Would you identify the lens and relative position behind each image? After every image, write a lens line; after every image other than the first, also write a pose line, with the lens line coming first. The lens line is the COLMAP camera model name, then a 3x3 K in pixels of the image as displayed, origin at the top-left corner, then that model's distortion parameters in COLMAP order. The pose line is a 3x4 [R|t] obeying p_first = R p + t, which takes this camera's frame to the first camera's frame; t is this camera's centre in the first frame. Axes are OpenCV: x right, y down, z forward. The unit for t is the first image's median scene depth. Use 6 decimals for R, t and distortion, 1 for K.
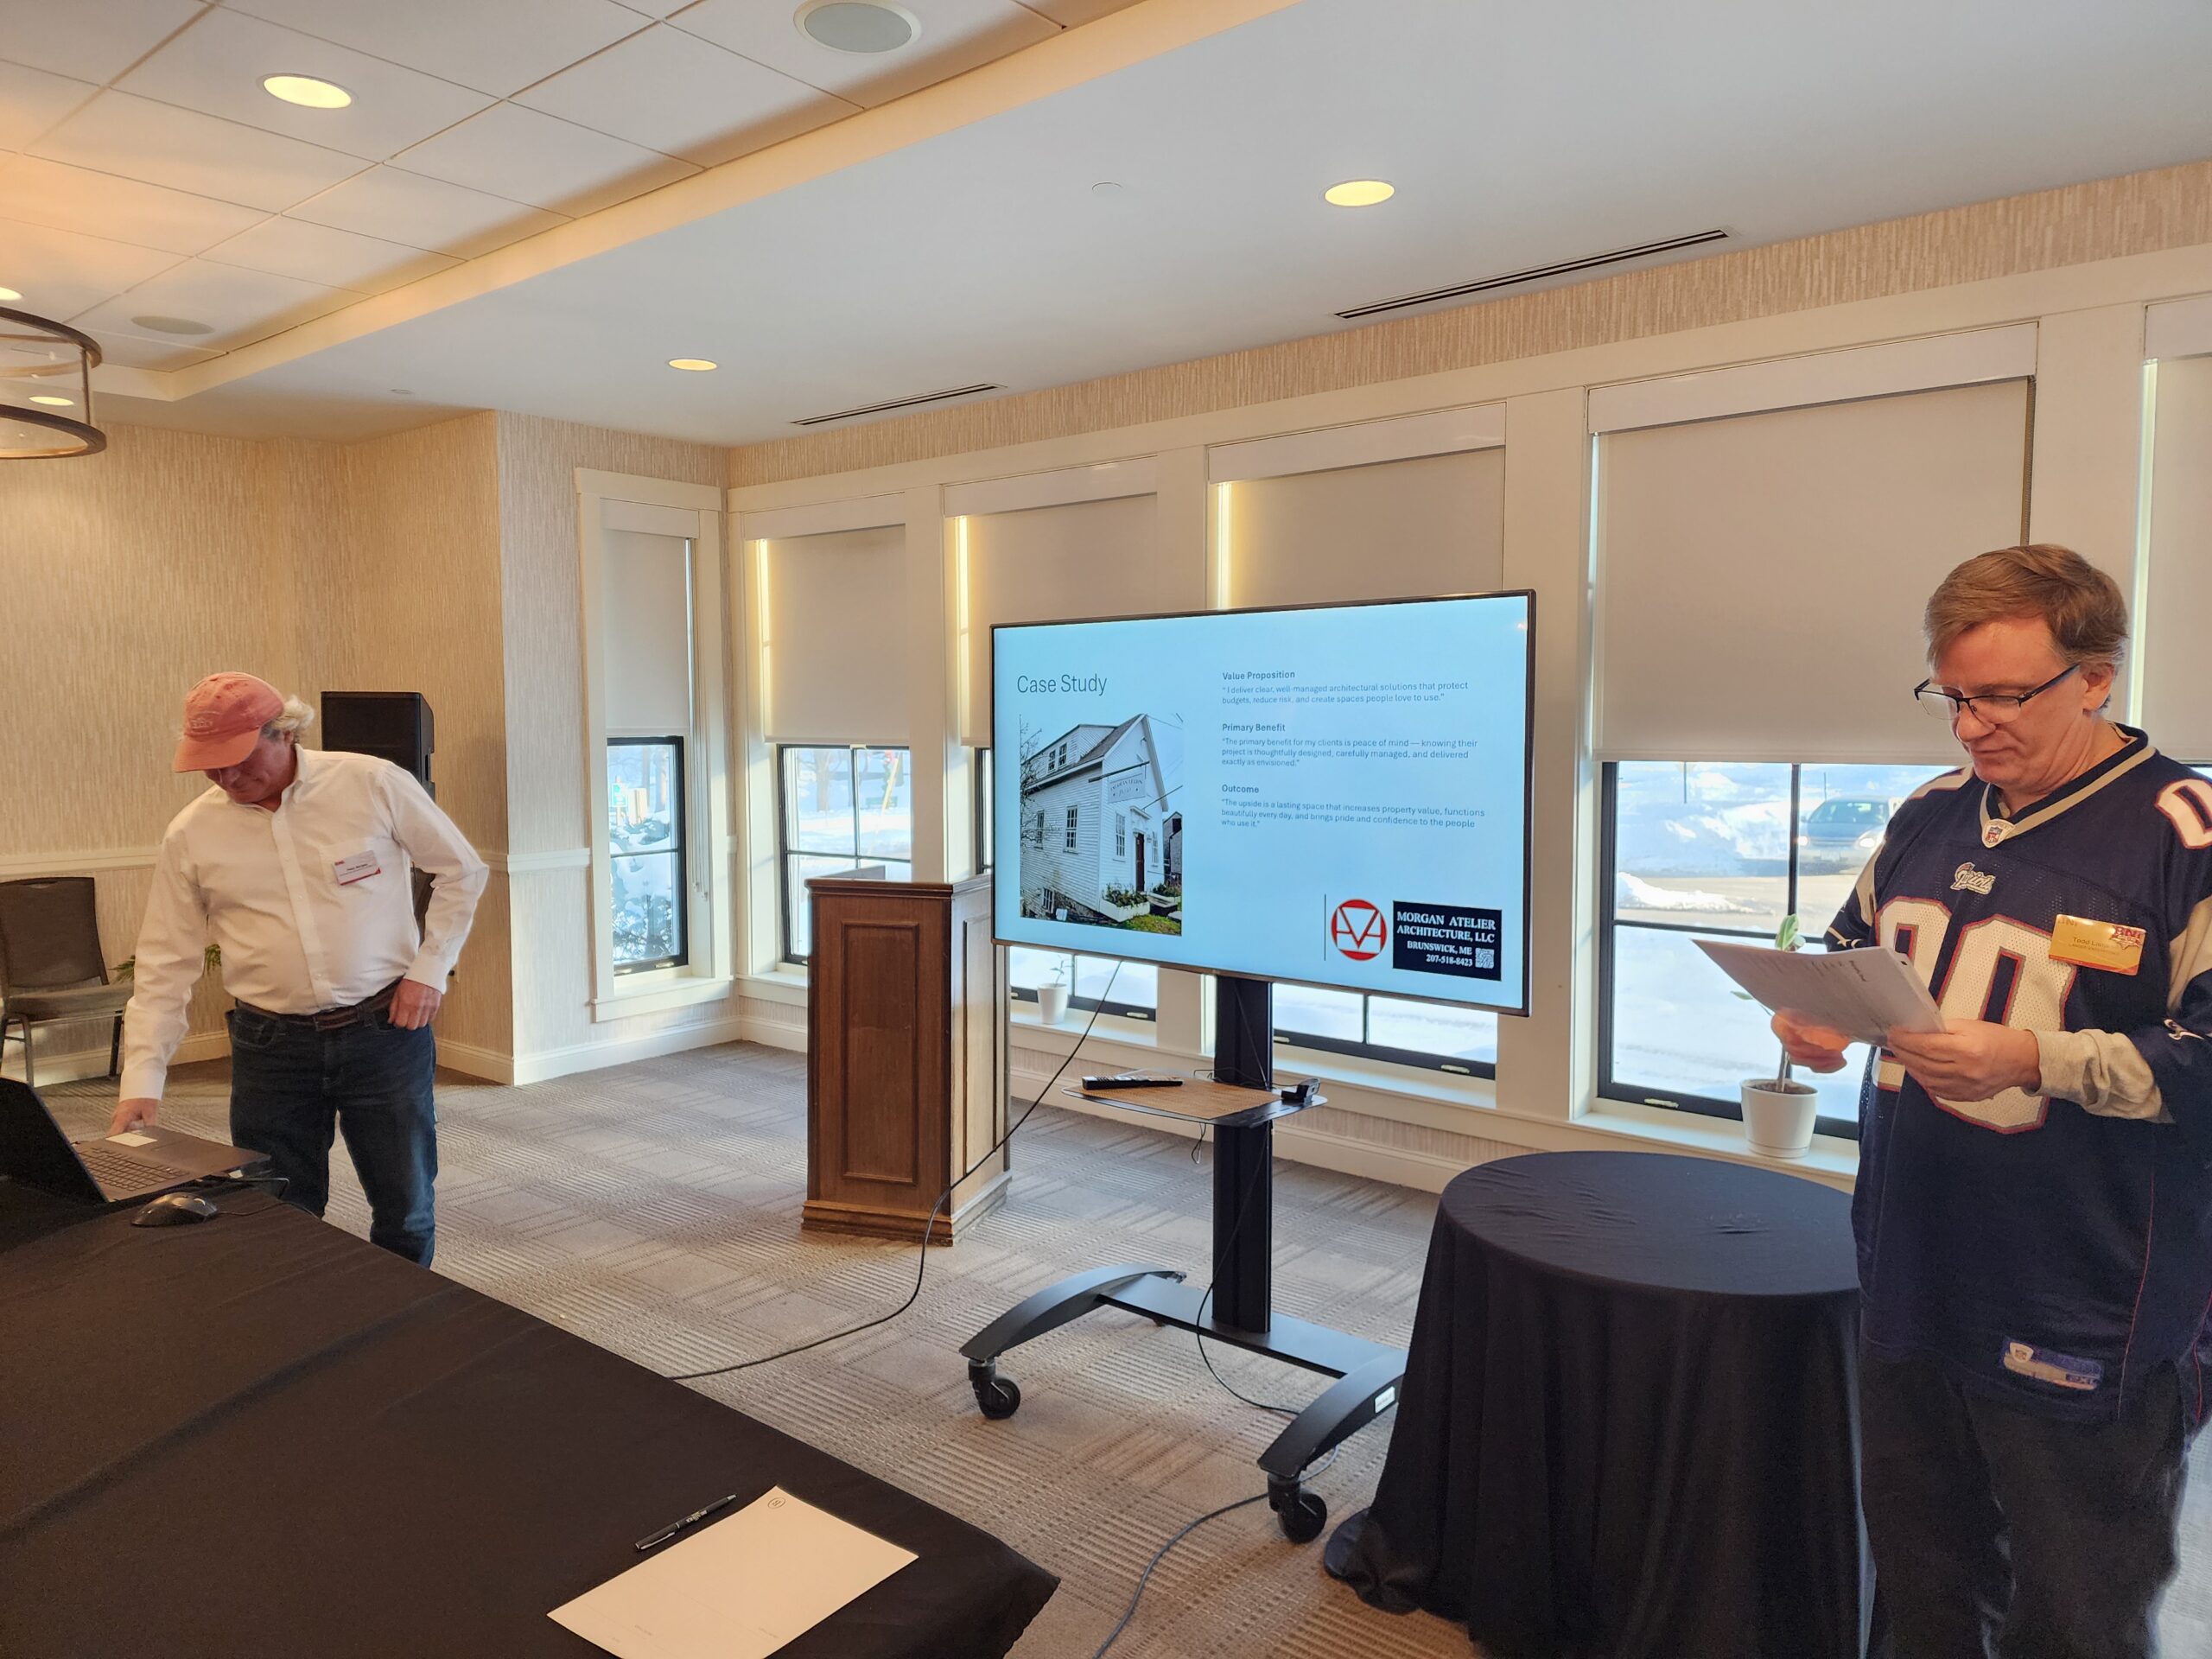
lens RADIAL K [[1463.2, 0, 1083.4], [0, 1463.2, 814.8], [0, 0, 1]] dist [0.062327, -0.054271]
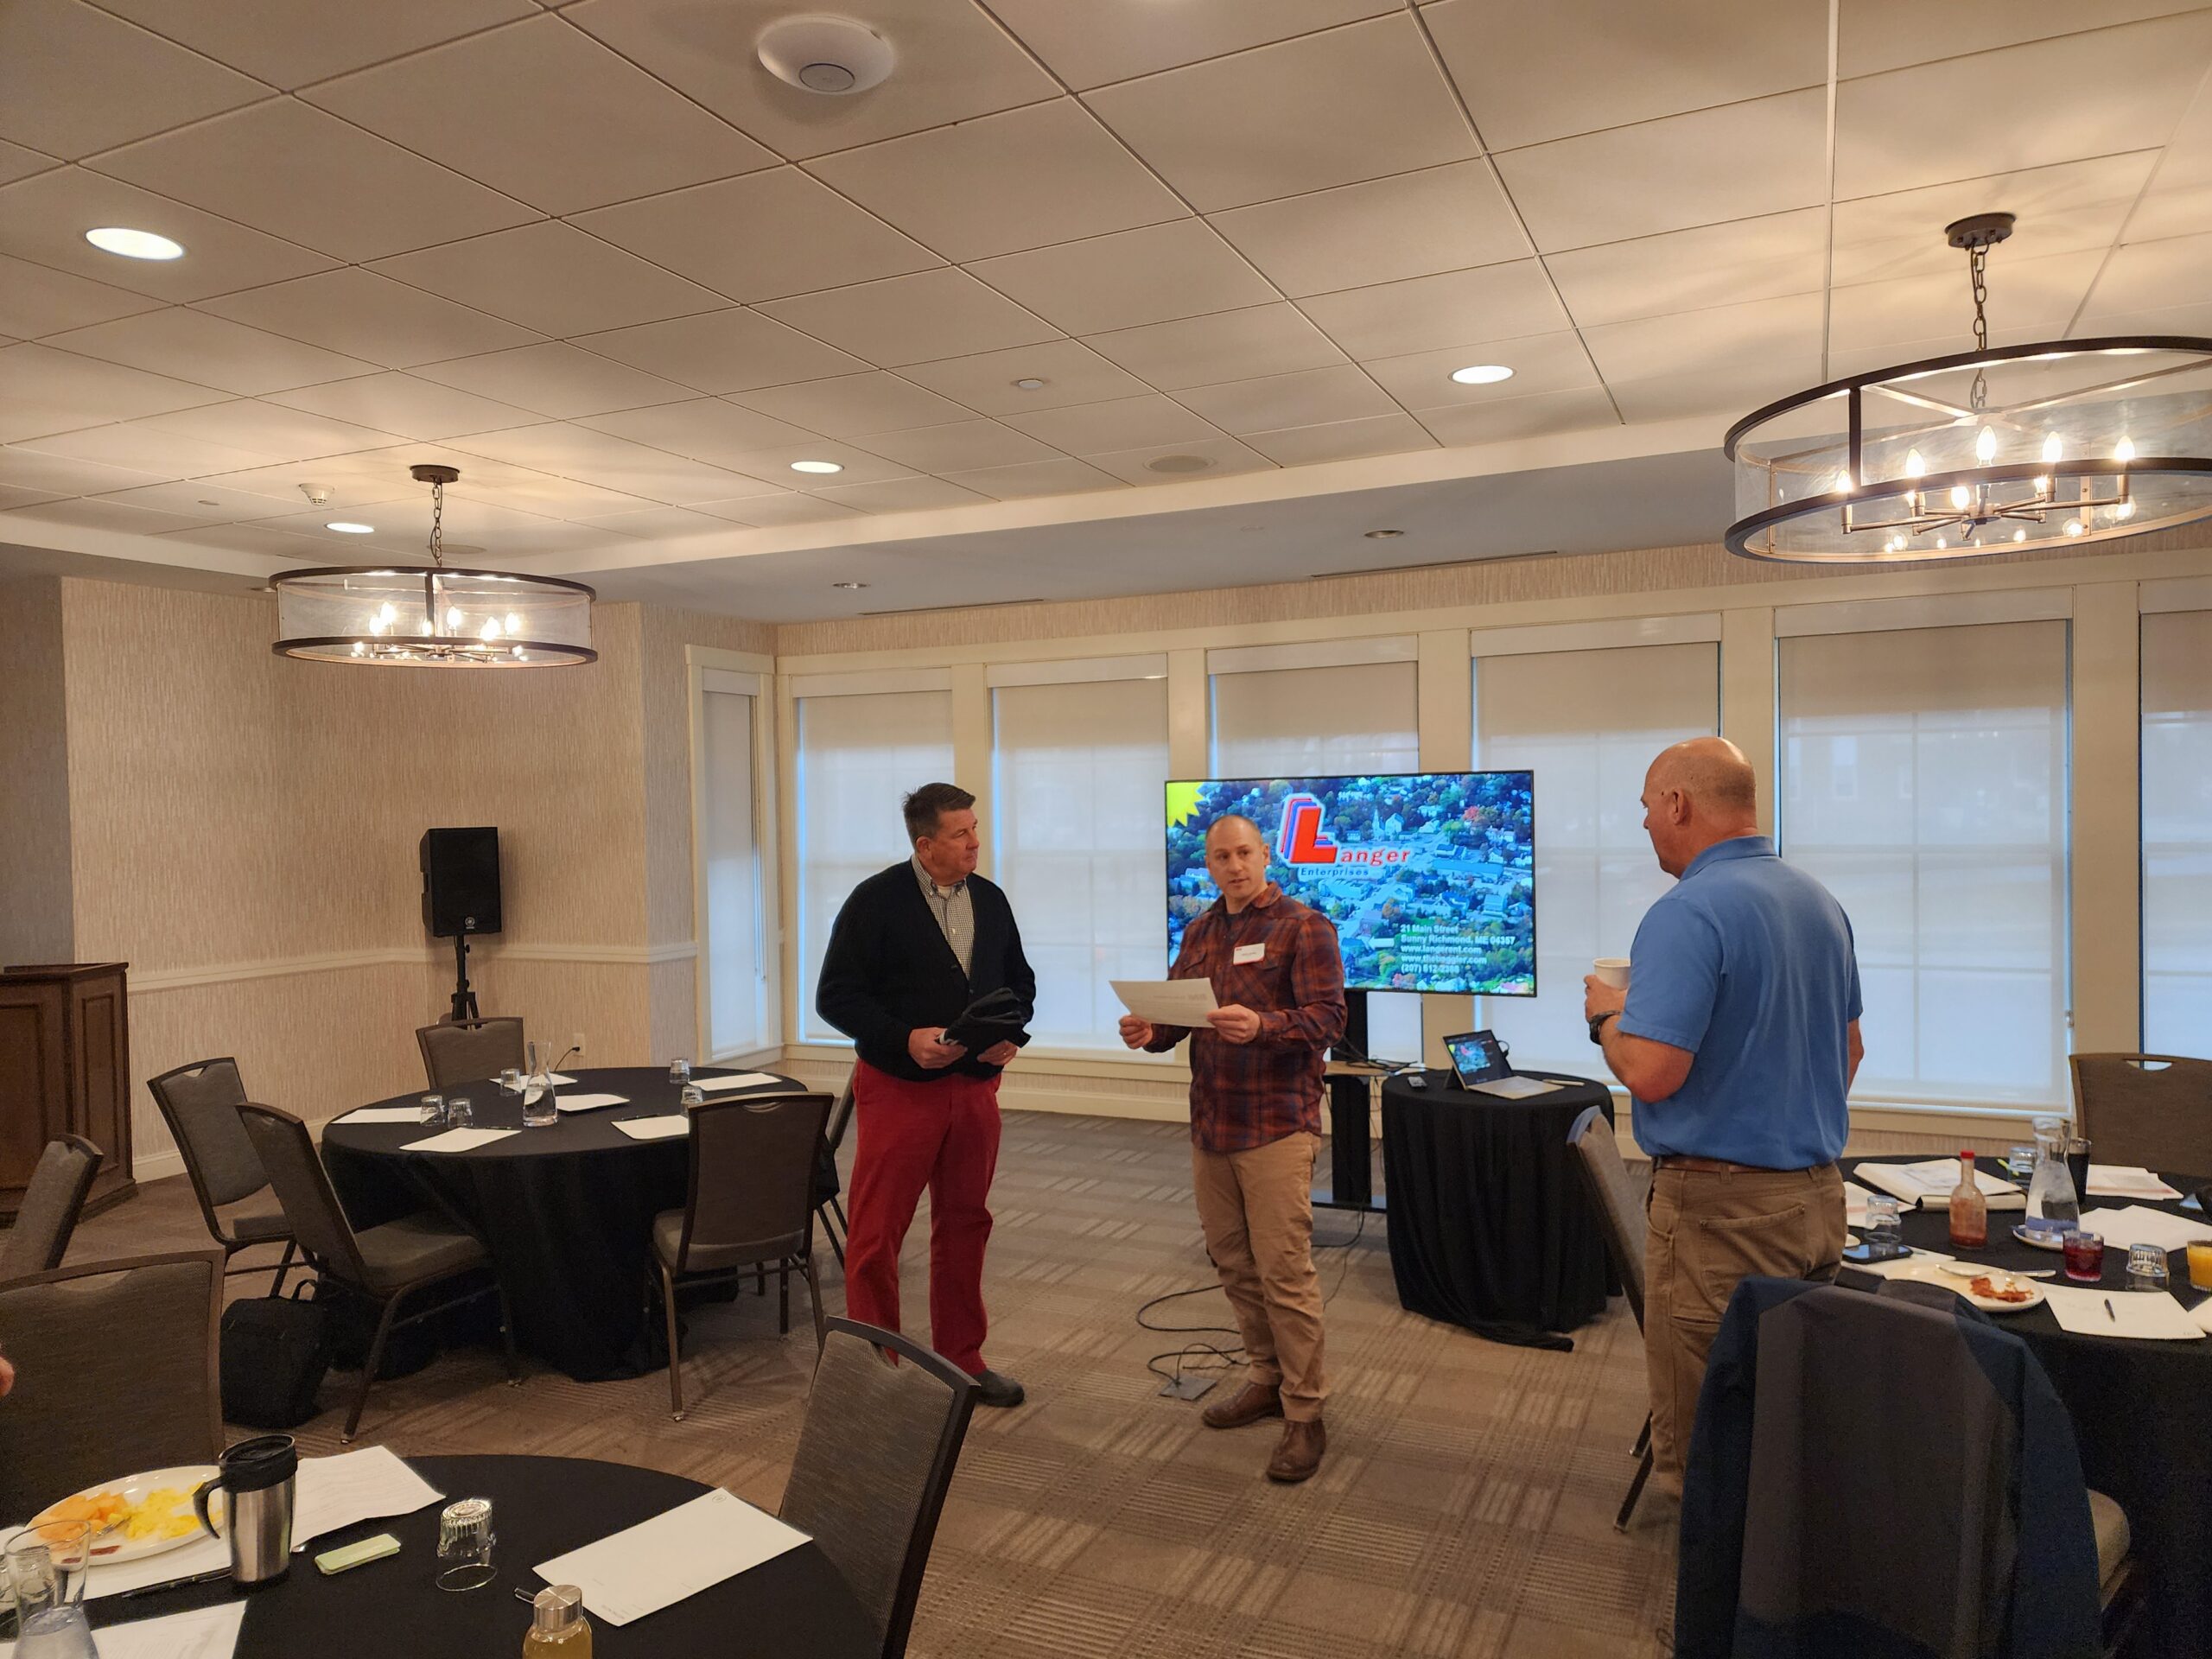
lens RADIAL K [[1463.2, 0, 1112.6], [0, 1463.2, 830.1], [0, 0, 1]] dist [0.062327, -0.054271]
pose [[0.965235, -0.016940, 0.260833, -0.427427], [0.032147, 0.998015, -0.054146, 0.007994], [-0.259398, 0.060649, 0.963864, -0.414025]]
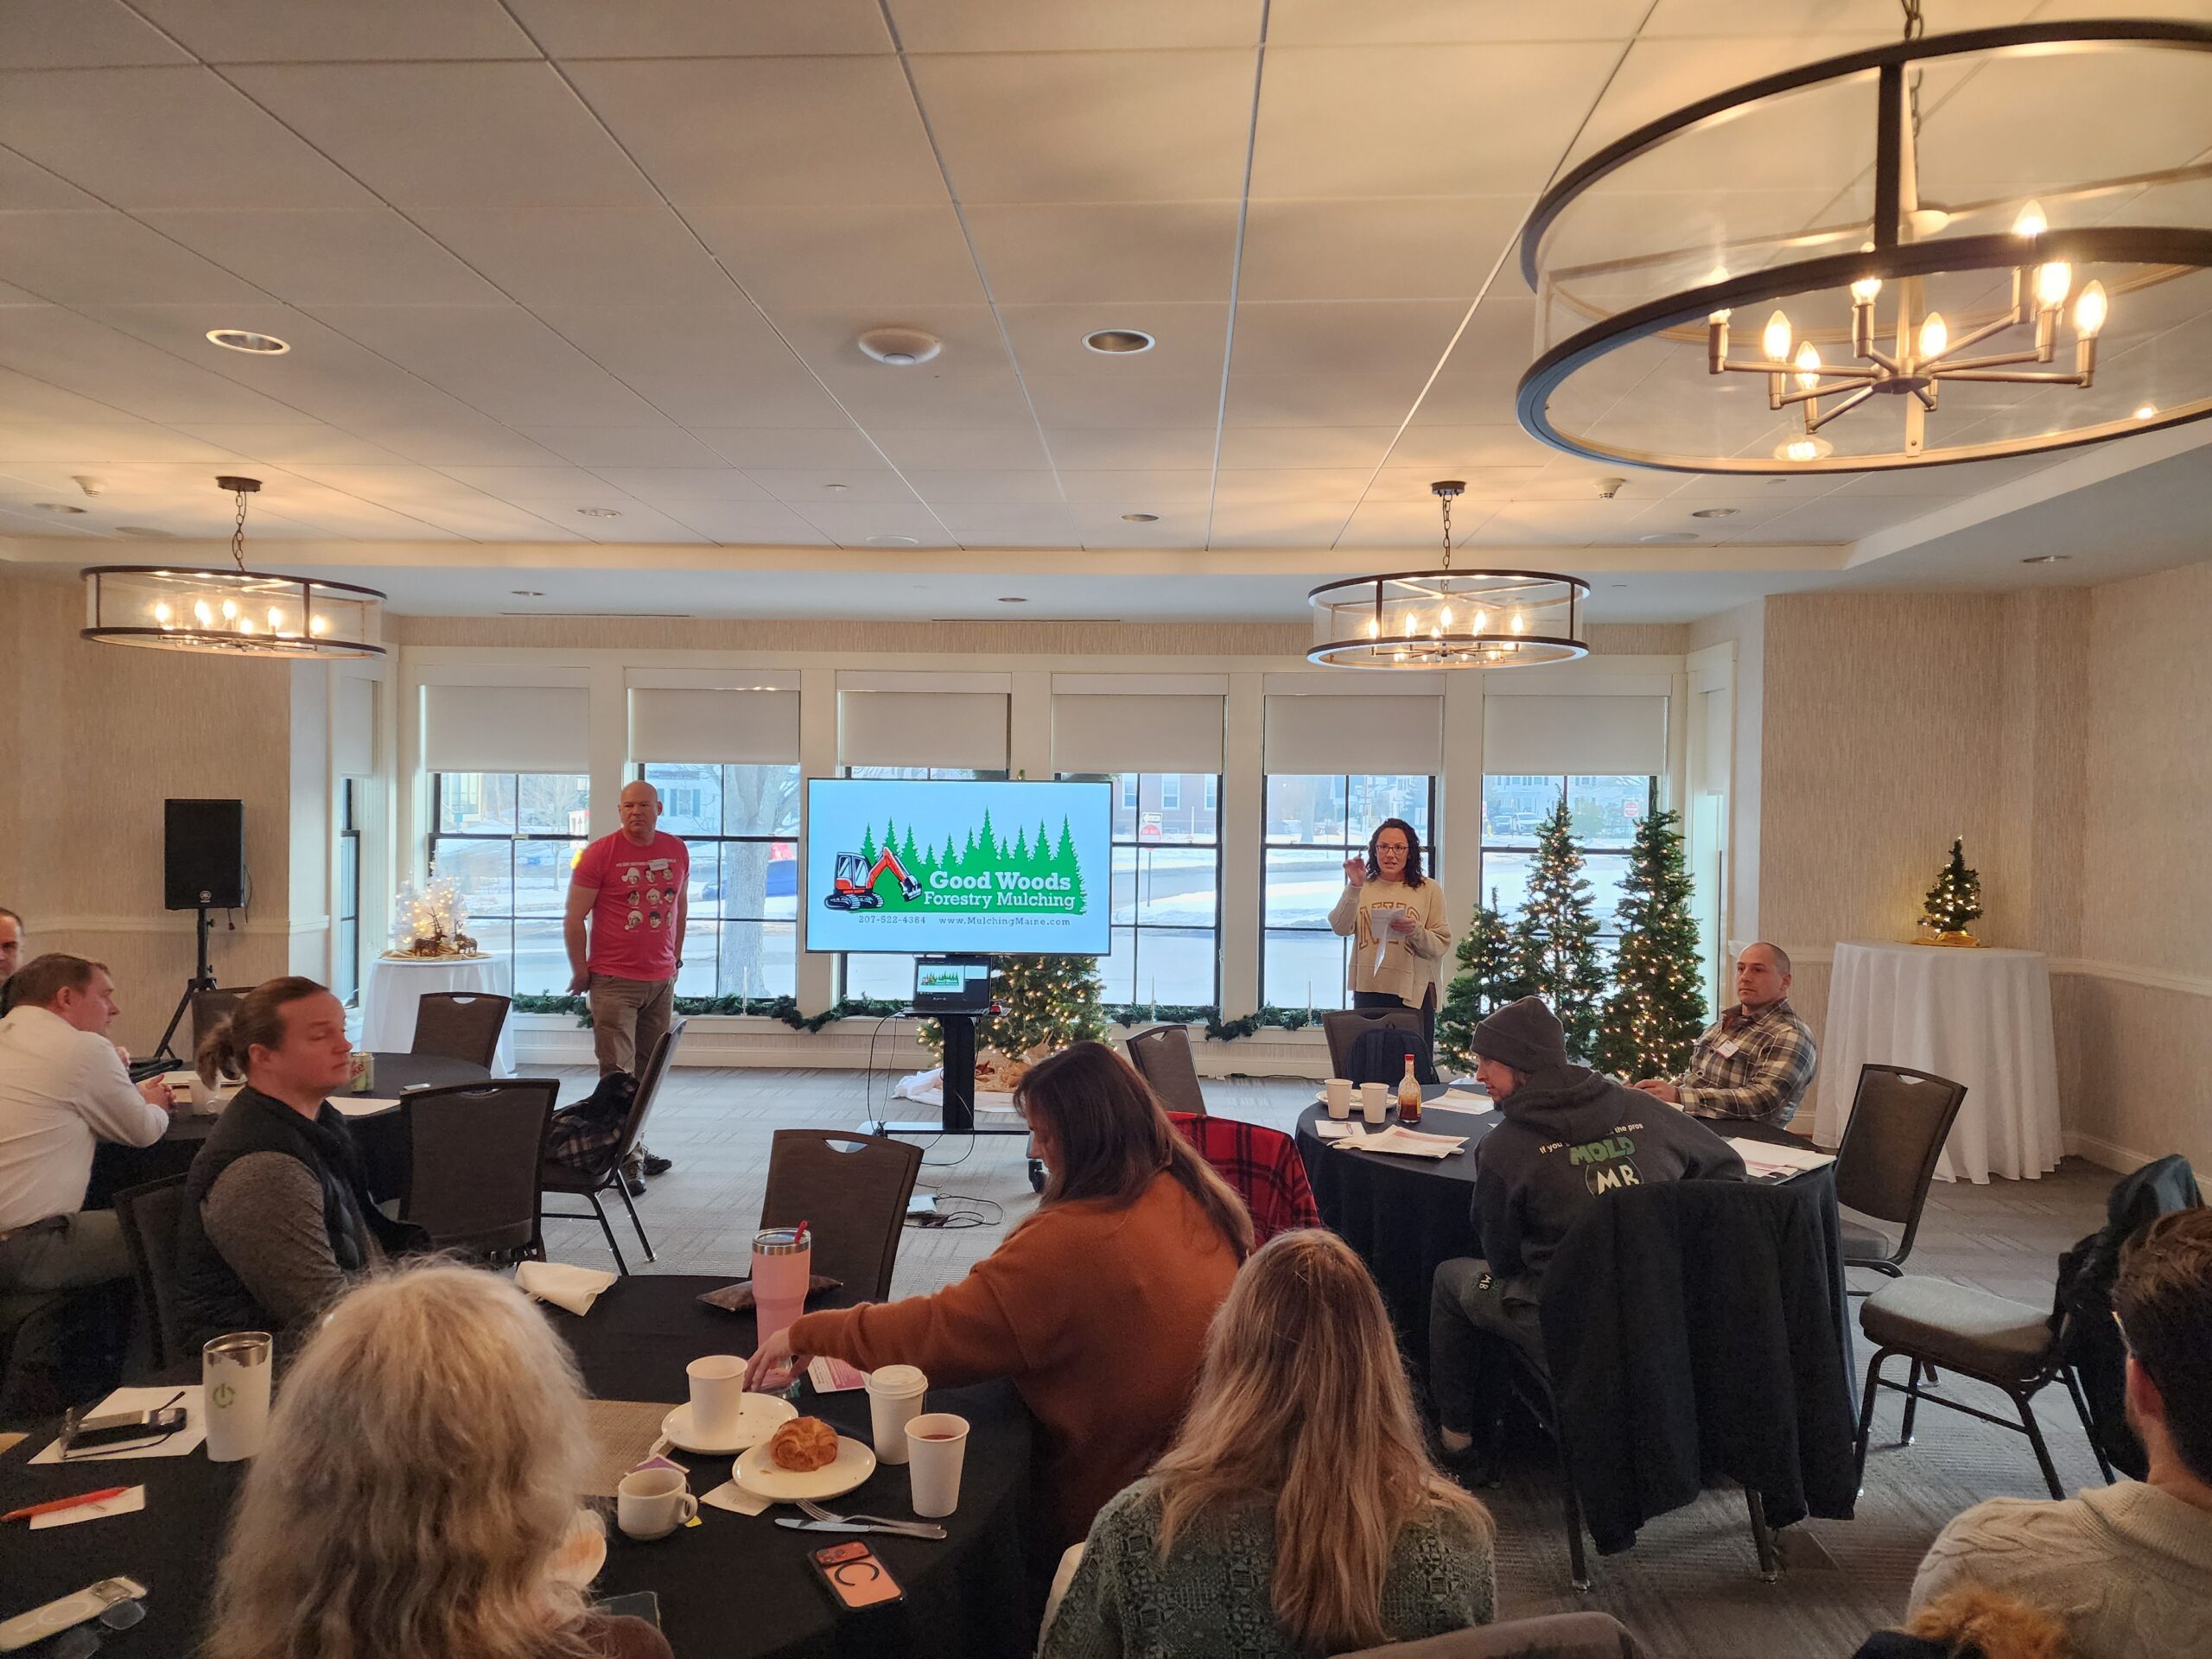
lens RADIAL K [[1463.2, 0, 1098.6], [0, 1463.2, 839.4], [0, 0, 1]] dist [0.062327, -0.054271]
pose [[0.799519, 0.001887, 0.600638, -0.783131], [0.024105, 0.999089, -0.035225, 0.023852], [-0.600157, 0.042641, 0.798745, -0.636874]]
